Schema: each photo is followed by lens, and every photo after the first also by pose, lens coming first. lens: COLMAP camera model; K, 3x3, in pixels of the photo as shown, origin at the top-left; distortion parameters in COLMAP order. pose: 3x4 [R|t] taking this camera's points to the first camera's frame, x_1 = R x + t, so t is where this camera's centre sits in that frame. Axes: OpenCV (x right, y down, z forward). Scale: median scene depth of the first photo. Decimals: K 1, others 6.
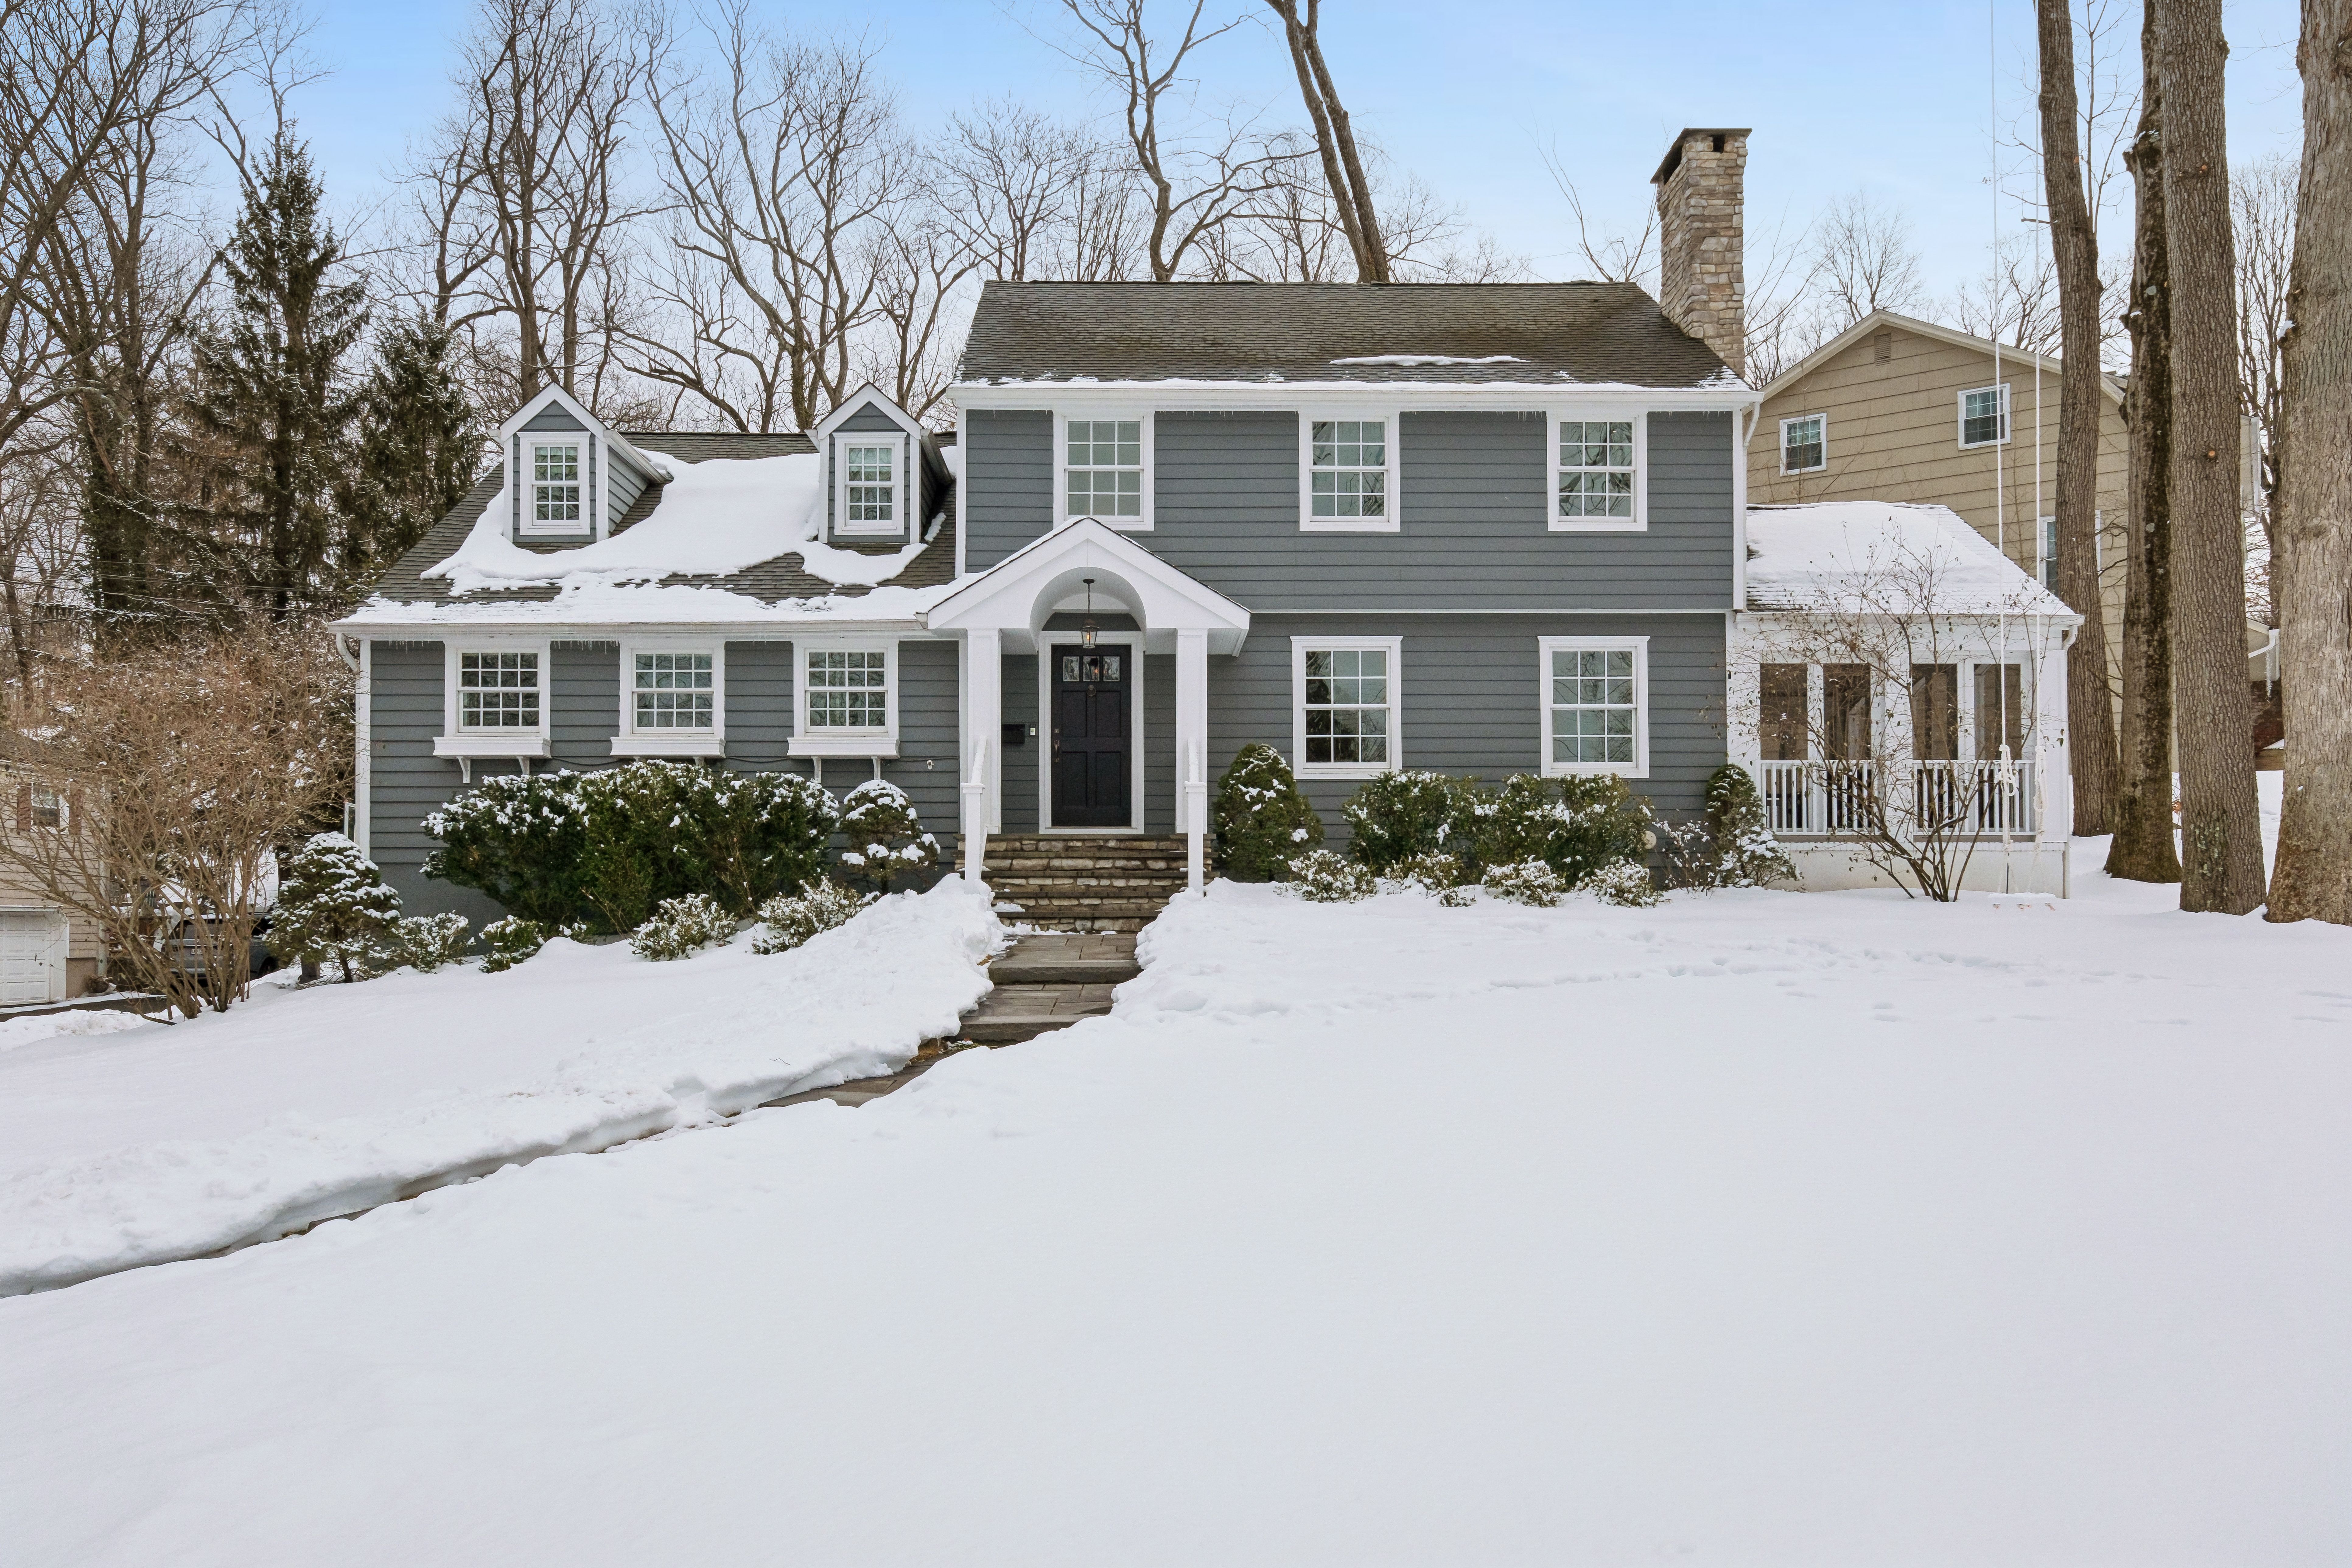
lens RADIAL K [[1701.5, 0, 1176.0], [0, 1701.5, 784.0], [0, 0, 1]] dist [0.038607, -0.000780]
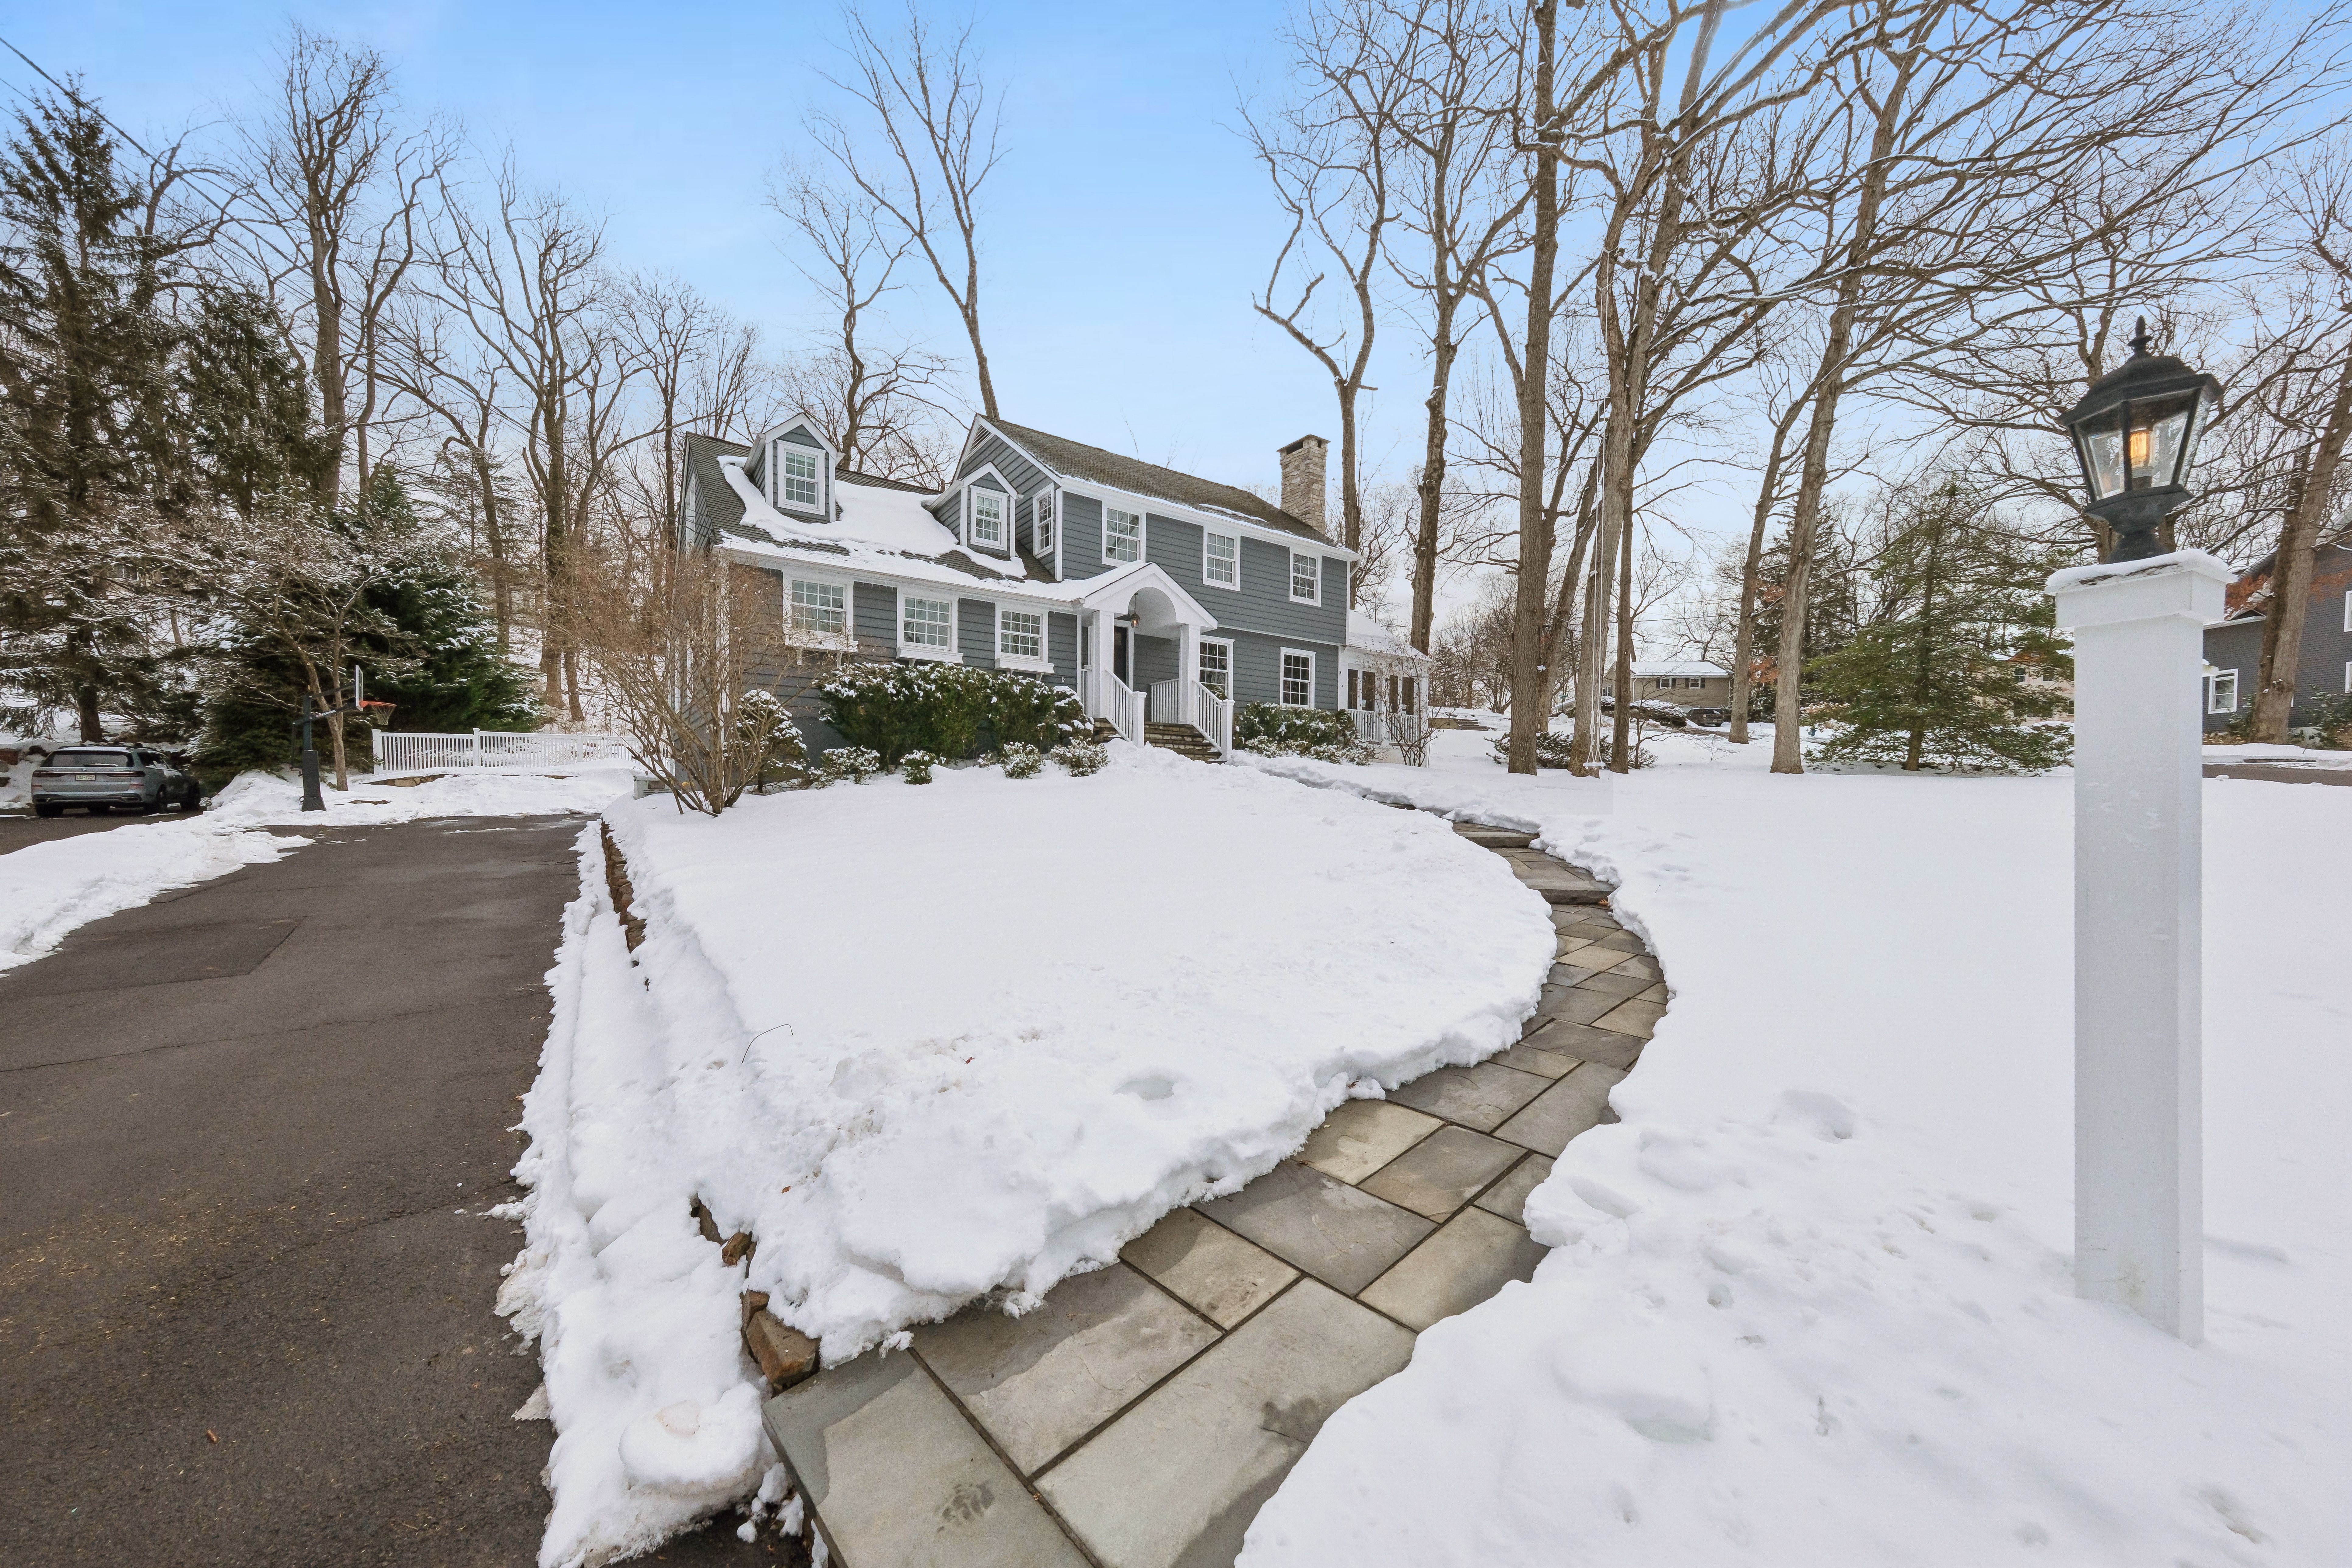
lens RADIAL K [[804.8, 0, 1176.0], [0, 804.8, 784.0], [0, 0, 1]] dist [0.013422, 0.000081]
pose [[0.825059, 0.015937, 0.564822, -0.514324], [-0.064204, 0.995772, 0.065689, 0.035136], [-0.561387, -0.090461, 0.822594, 0.173598]]
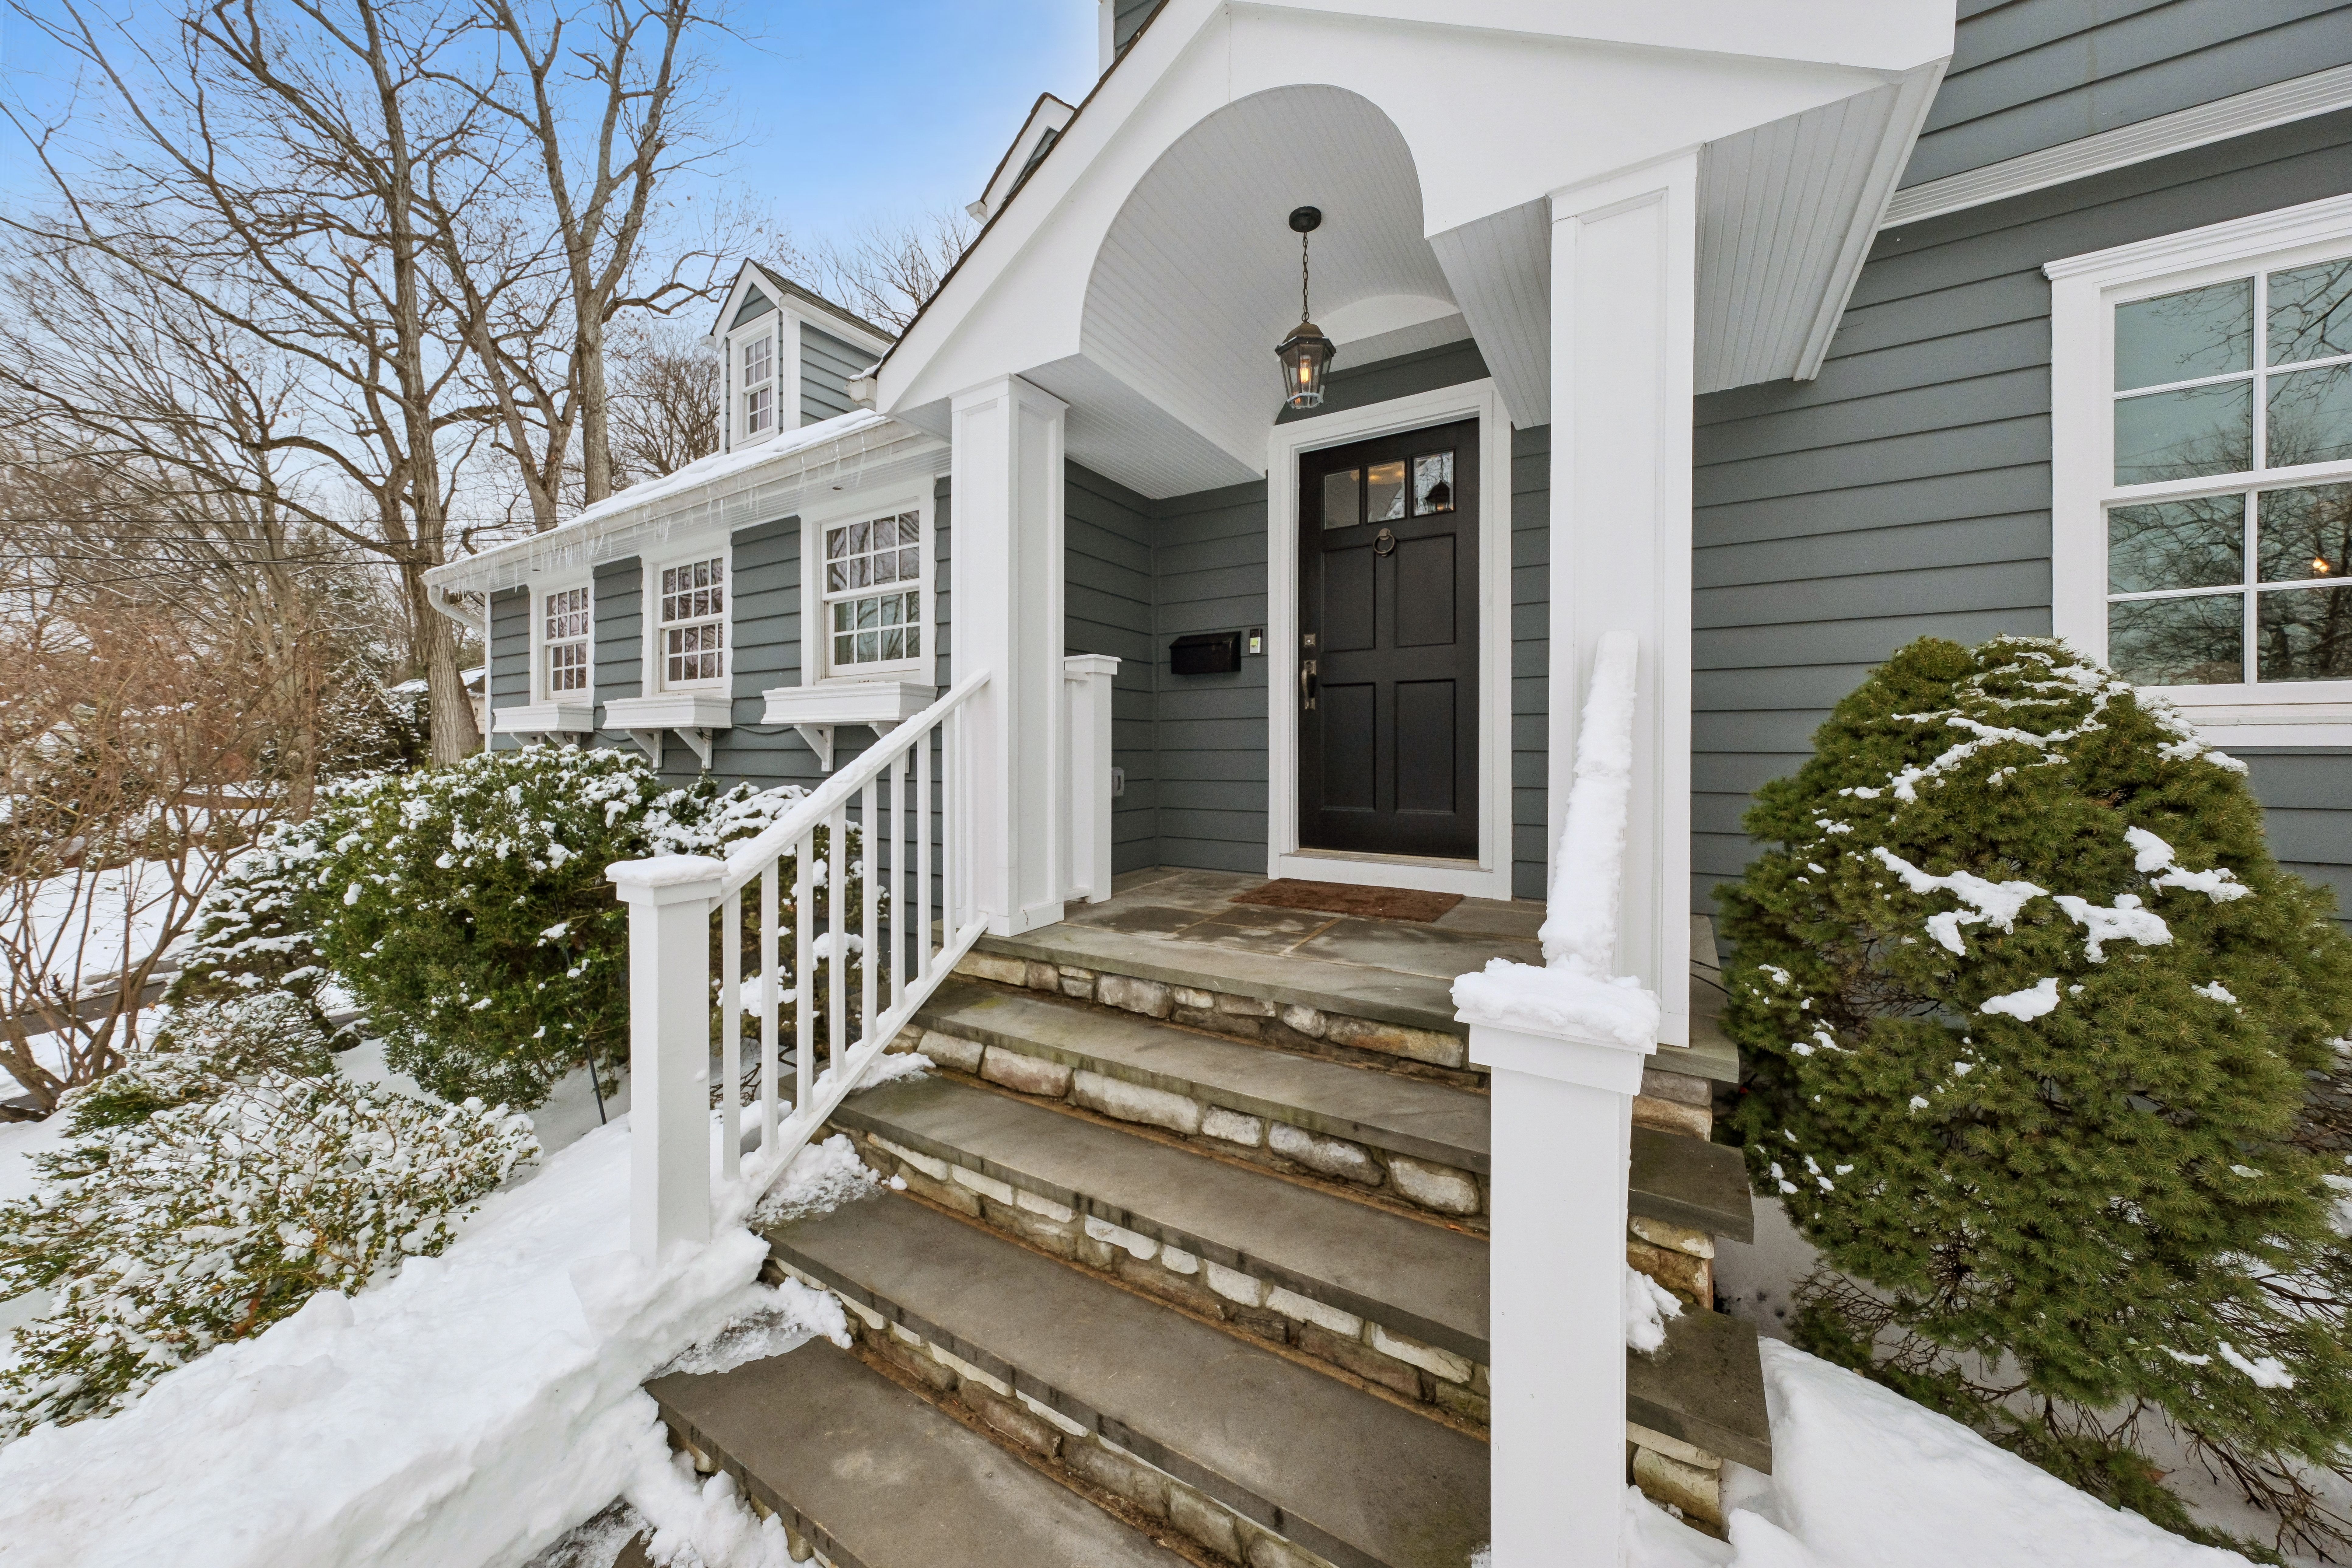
lens RADIAL K [[789.1, 0, 1173.5], [0, 789.1, 745.9], [0, 0, 1]] dist [-0.000377, -0.000032]
pose [[0.838606, 0.000144, -0.544739, 0.016369], [0.051379, 0.995521, 0.079359, -0.021091], [0.542310, -0.094539, 0.834842, 0.800436]]
